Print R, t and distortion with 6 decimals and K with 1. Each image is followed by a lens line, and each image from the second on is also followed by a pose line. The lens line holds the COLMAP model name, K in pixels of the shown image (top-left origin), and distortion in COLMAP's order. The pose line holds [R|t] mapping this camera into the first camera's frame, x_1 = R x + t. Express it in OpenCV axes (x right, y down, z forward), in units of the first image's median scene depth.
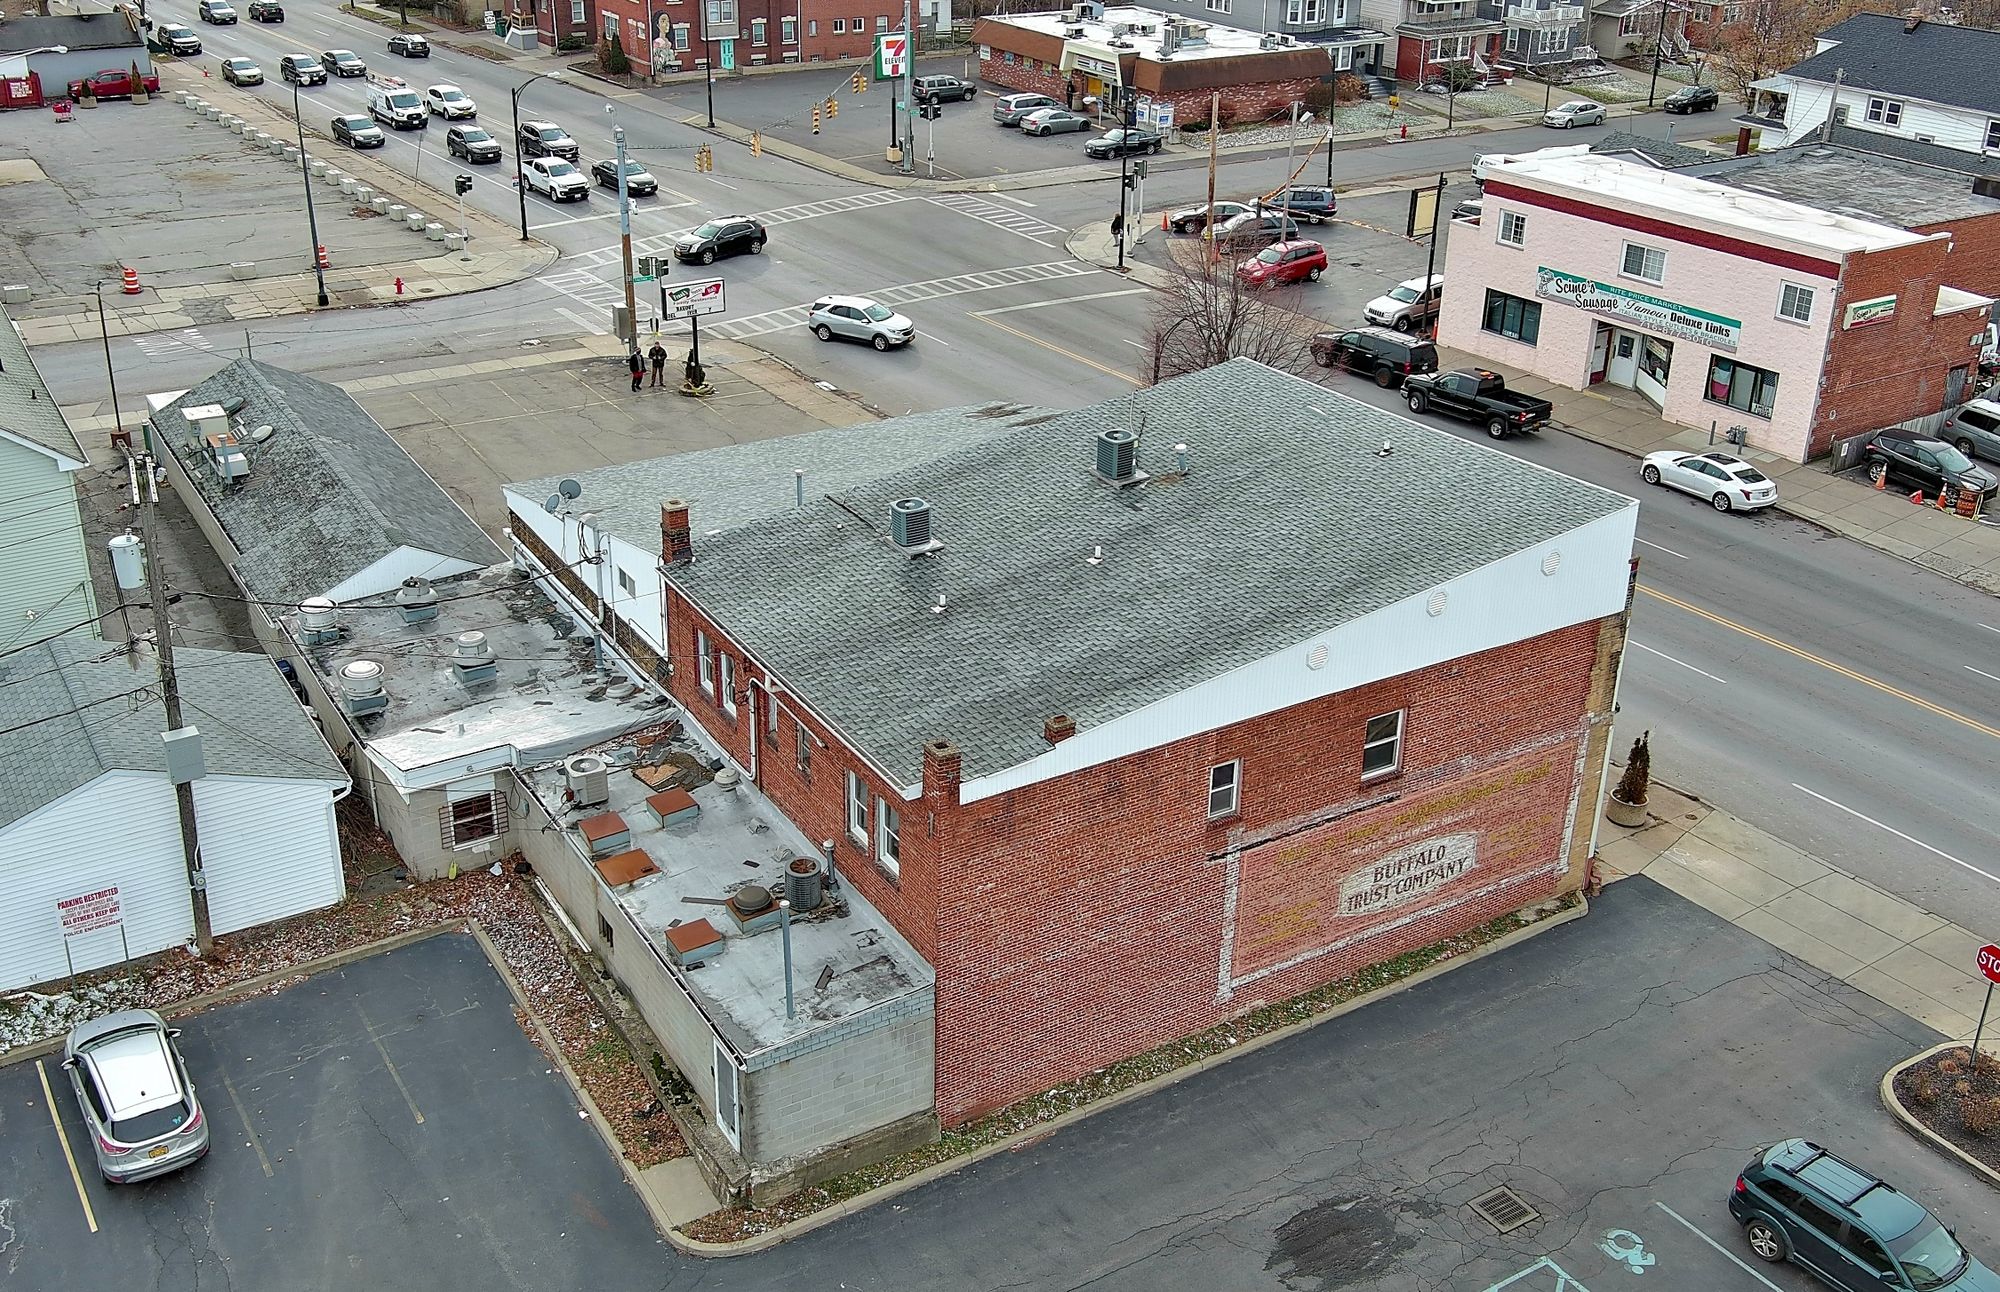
lens RADIAL K [[1987.8, 0, 981.4], [0, 1987.8, 602.1], [0, 0, 1]] dist [0.017406, 0.000000]
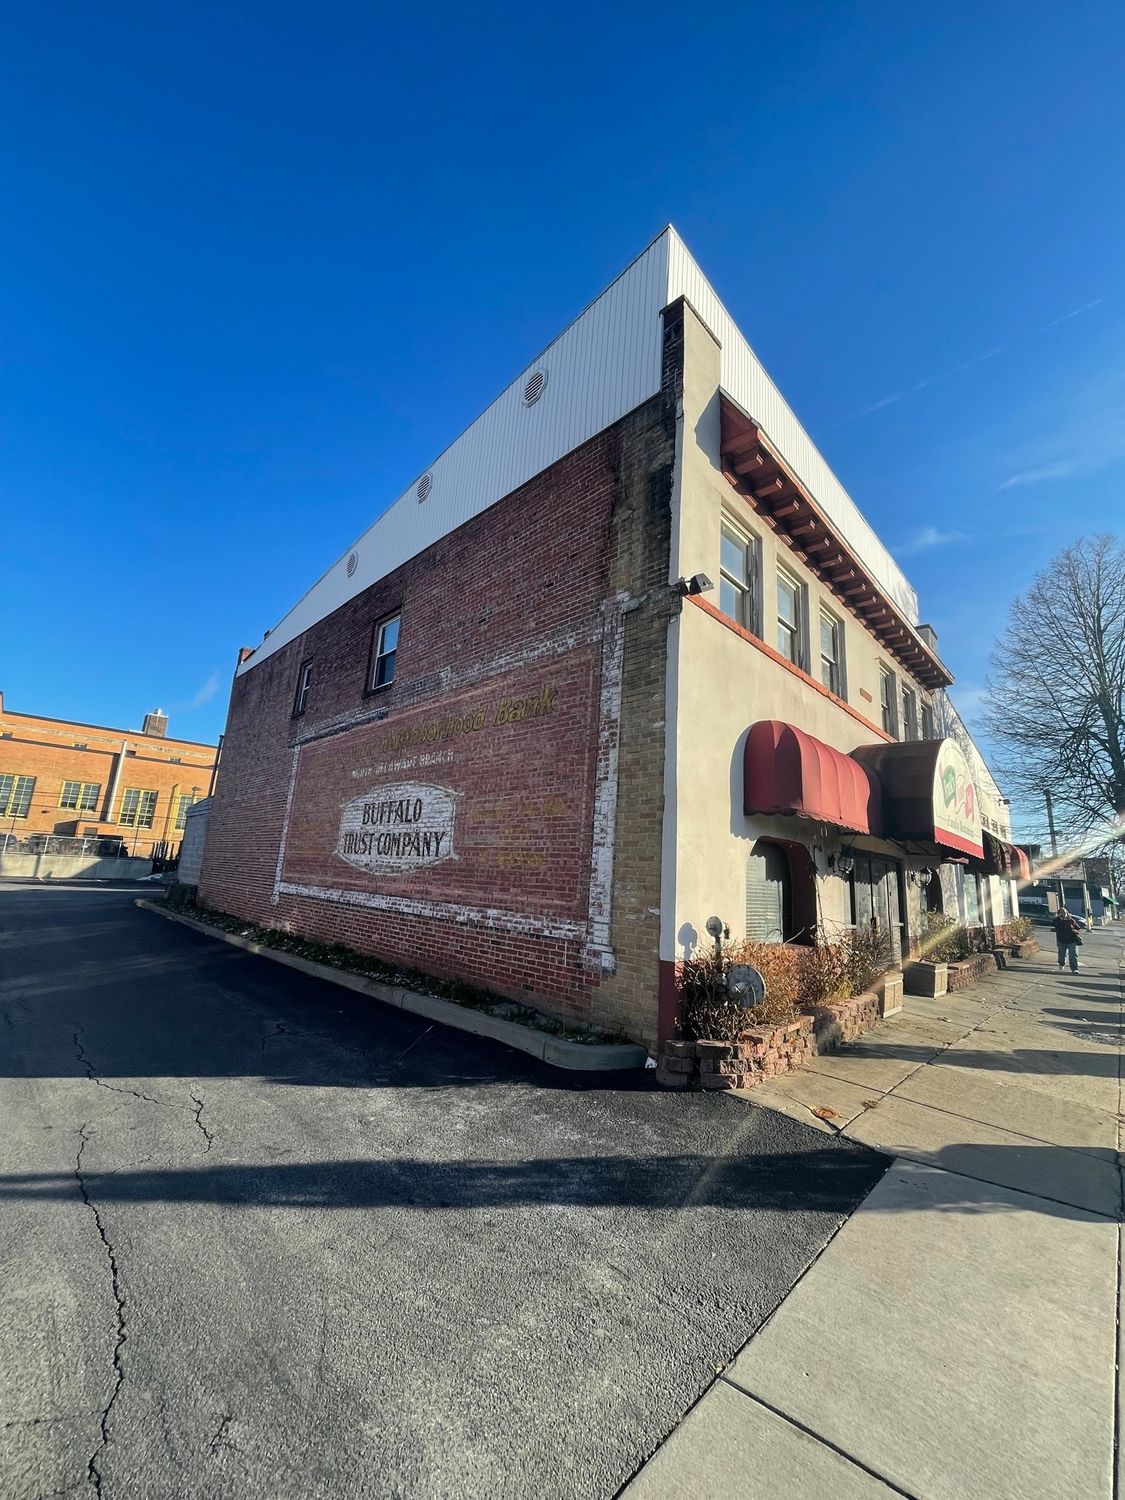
lens RADIAL K [[603.4, 0, 570.9], [0, 603.4, 751.3], [0, 0, 1]] dist [0.005859, 0.000079]
pose [[0.212468, -0.206324, -0.955138, 0.267435], [-0.445936, 0.849264, -0.282651, 0.084876], [0.869482, 0.485984, 0.088434, 0.596744]]
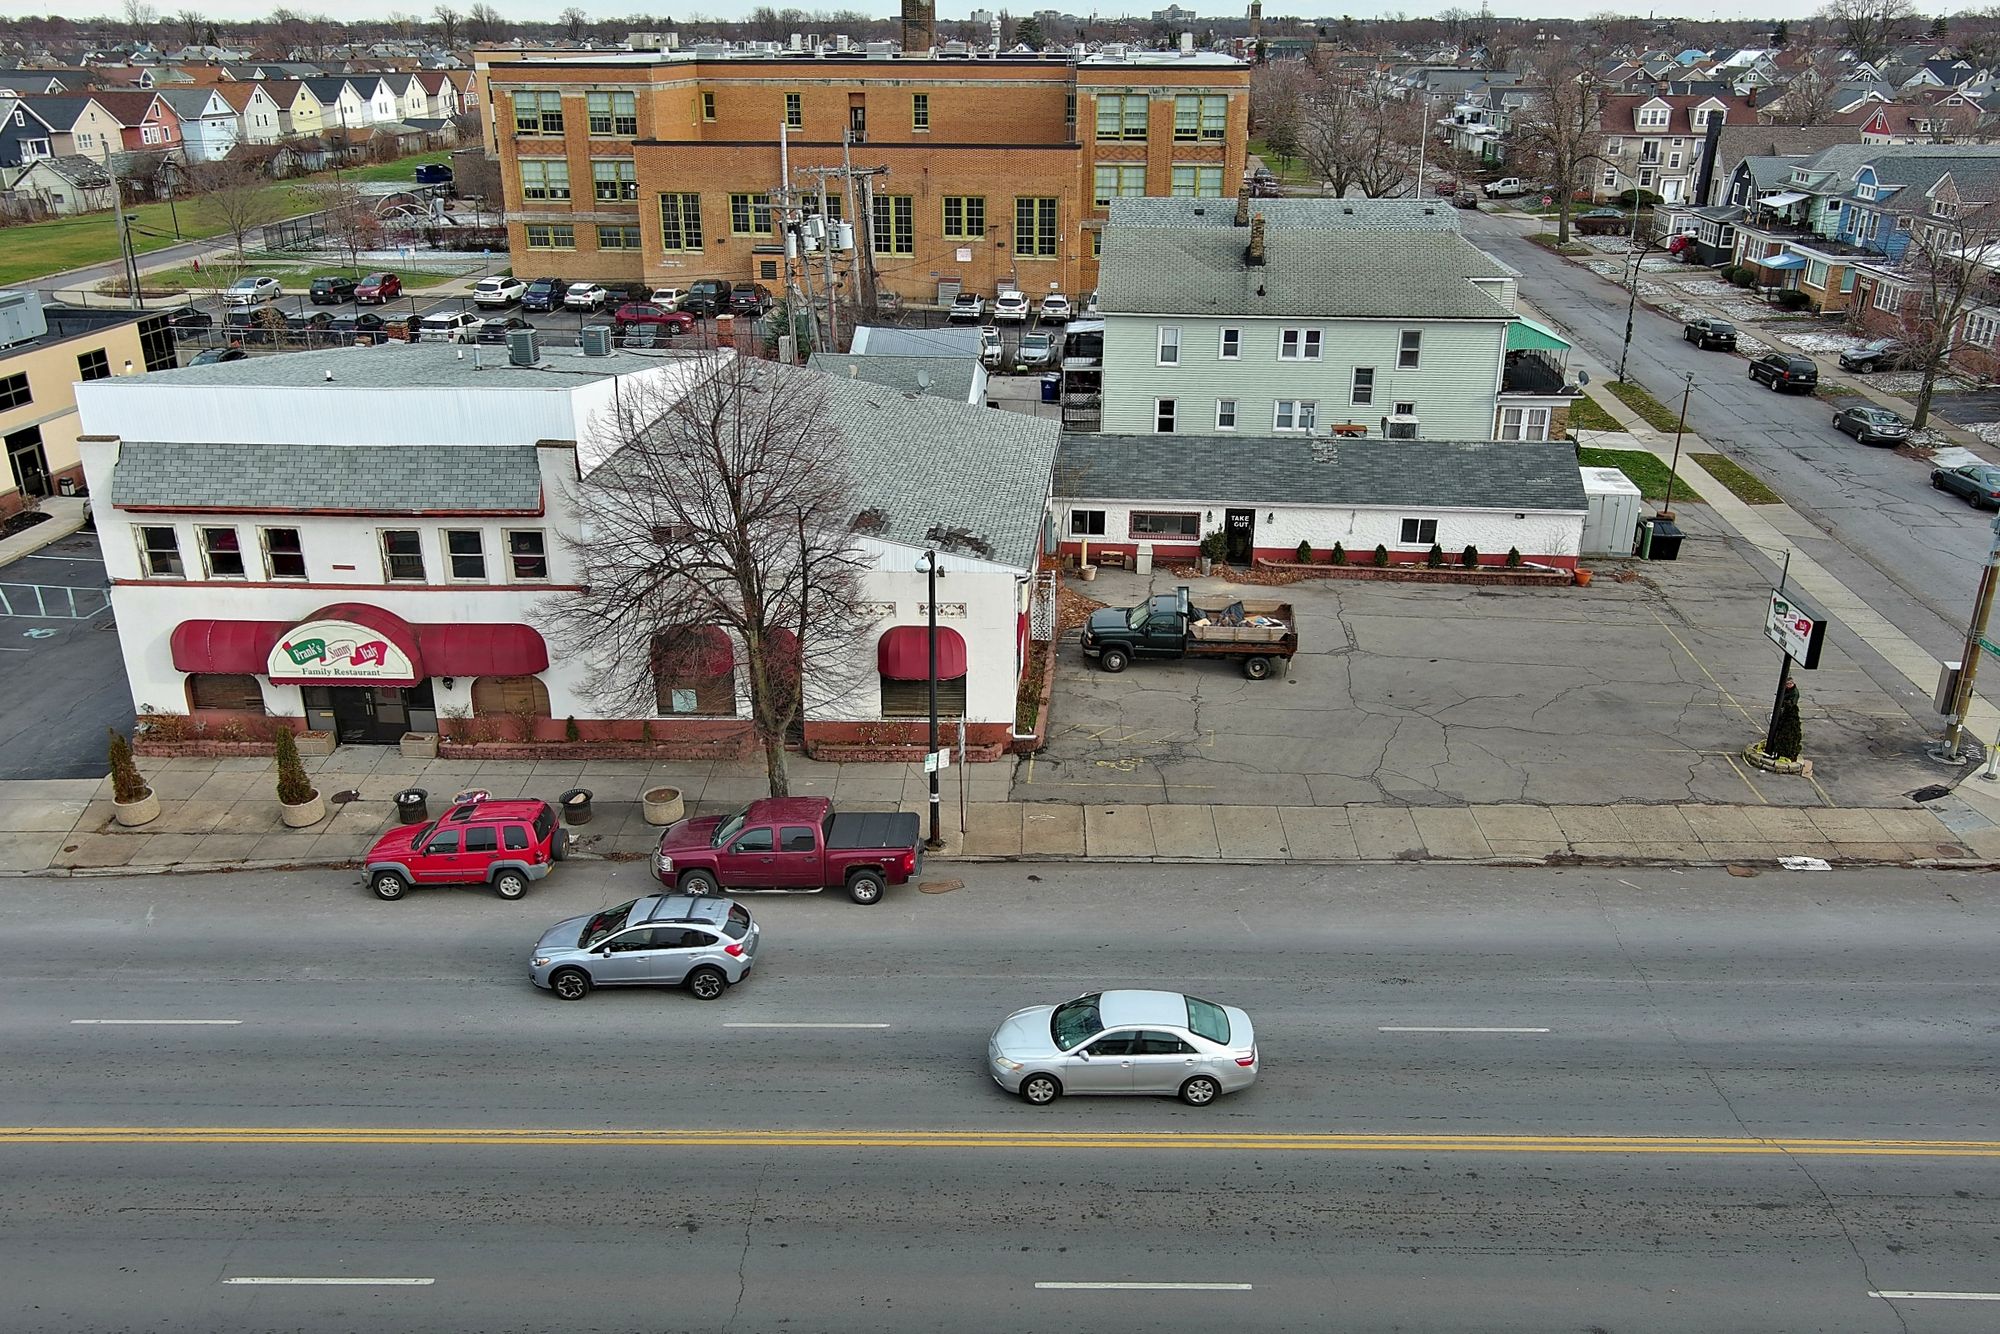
lens RADIAL K [[1556.5, 0, 1003.2], [0, 1556.5, 668.9], [0, 0, 1]] dist [0.020936, -0.027260]
pose [[-0.594562, 0.286491, -0.751278, 0.427863], [-0.343149, 0.754590, 0.559323, -0.359433], [0.727148, 0.590353, -0.350341, 1.046733]]
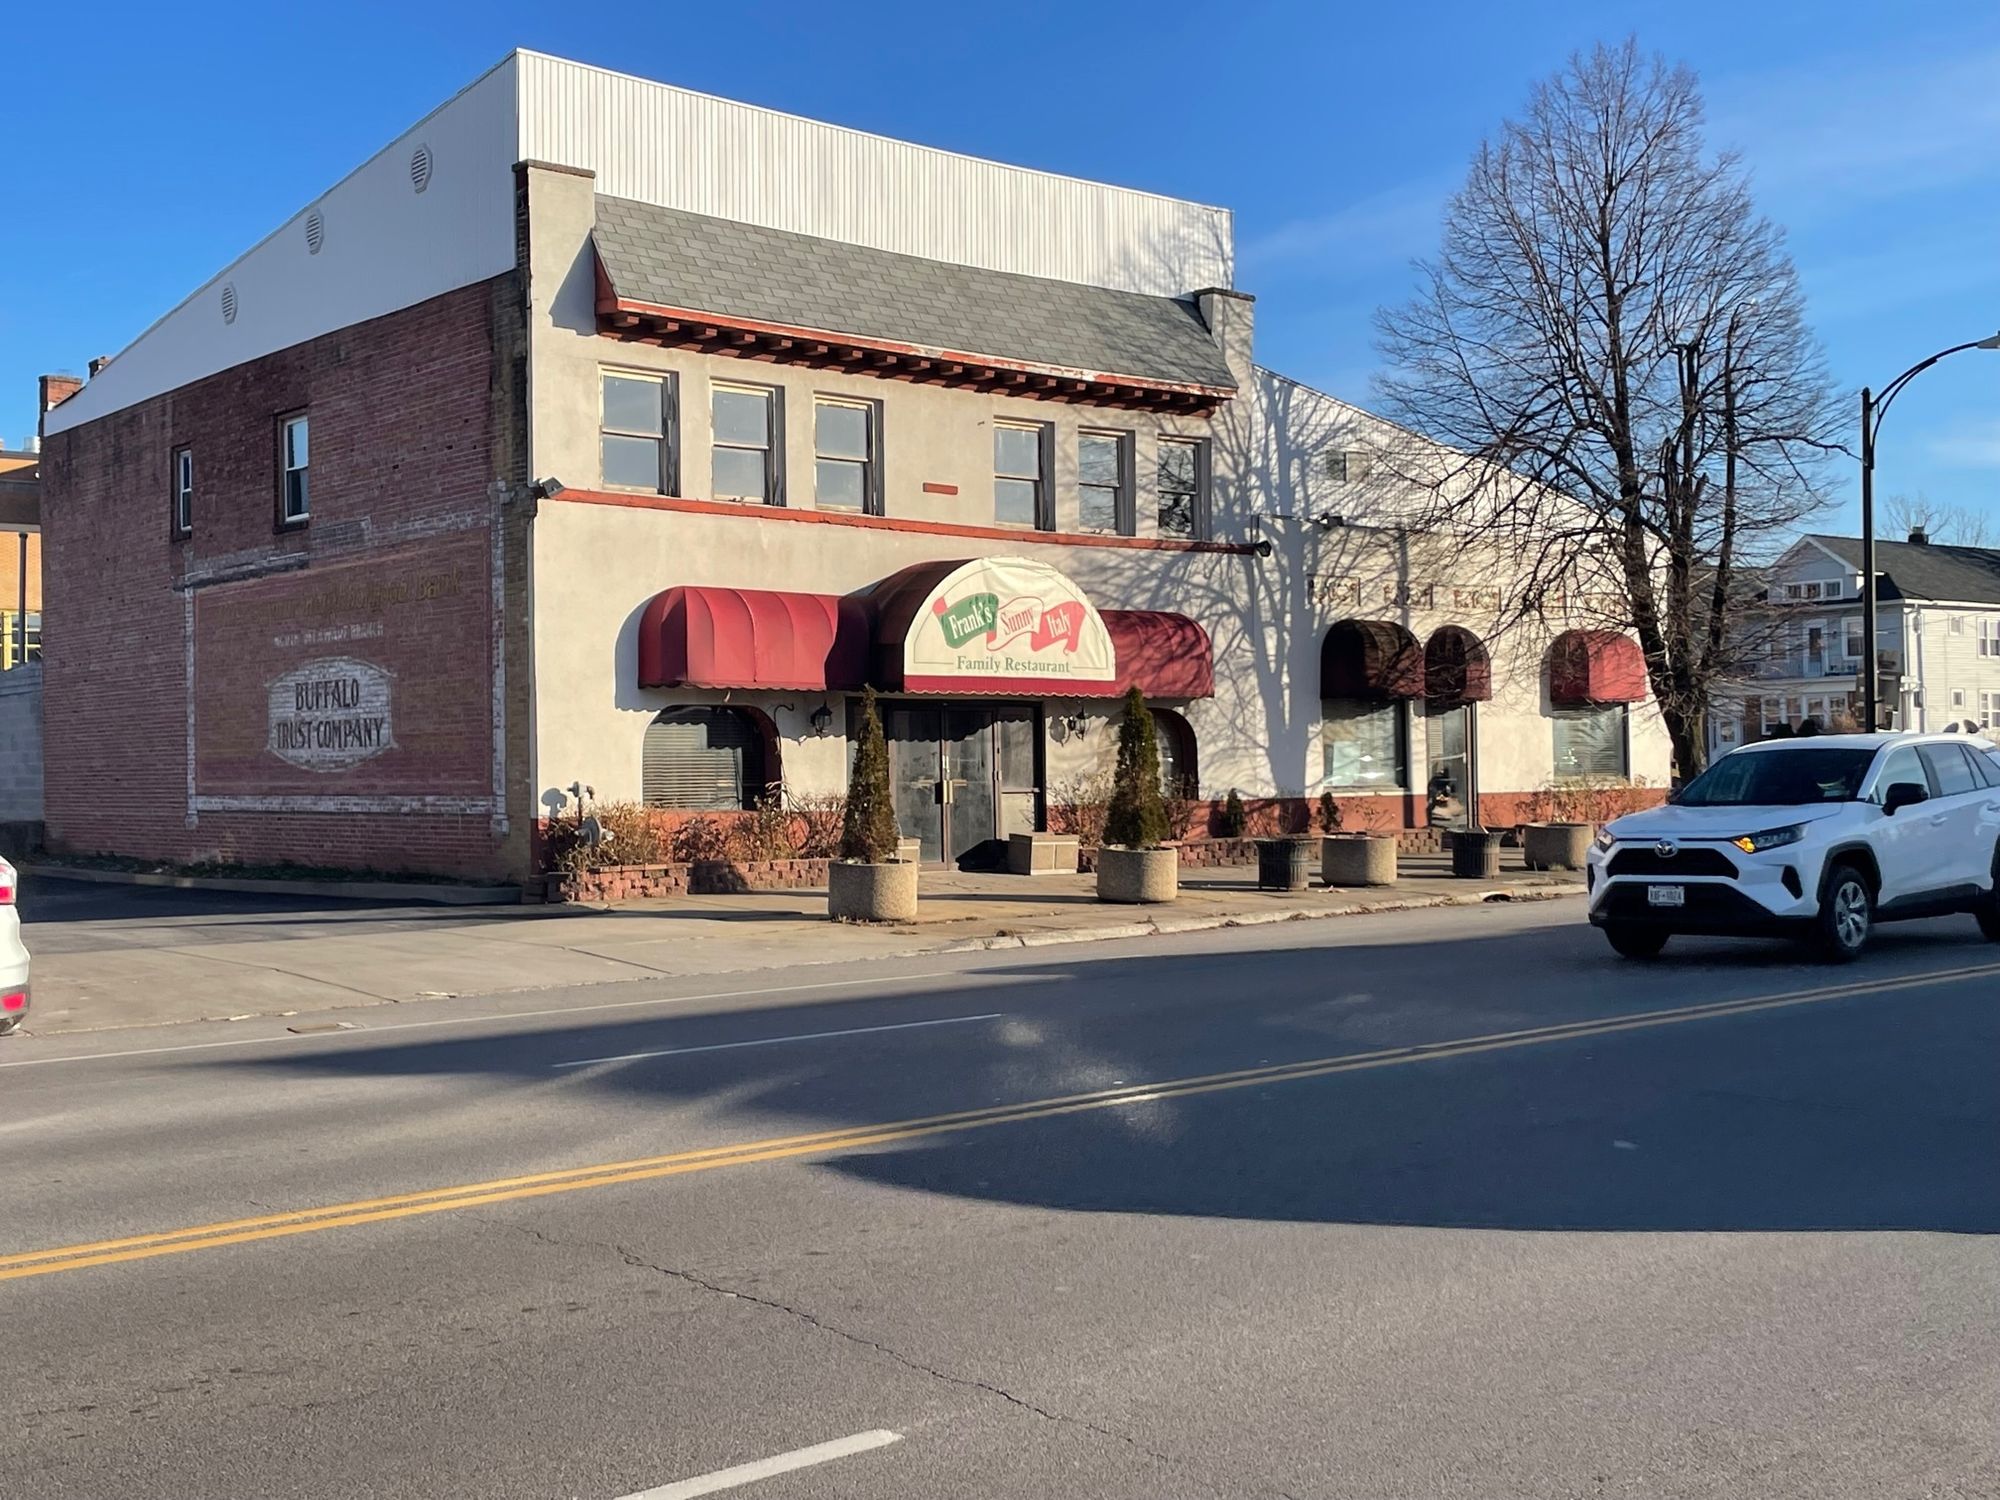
lens RADIAL K [[2414.8, 0, 997.6], [0, 2414.8, 753.8], [0, 0, 1]] dist [0.077647, 0.000000]
pose [[0.121887, -0.027083, -0.992174, 0.575703], [-0.392372, 0.916887, -0.073230, 0.070479], [0.911695, 0.398227, 0.101130, 0.650476]]
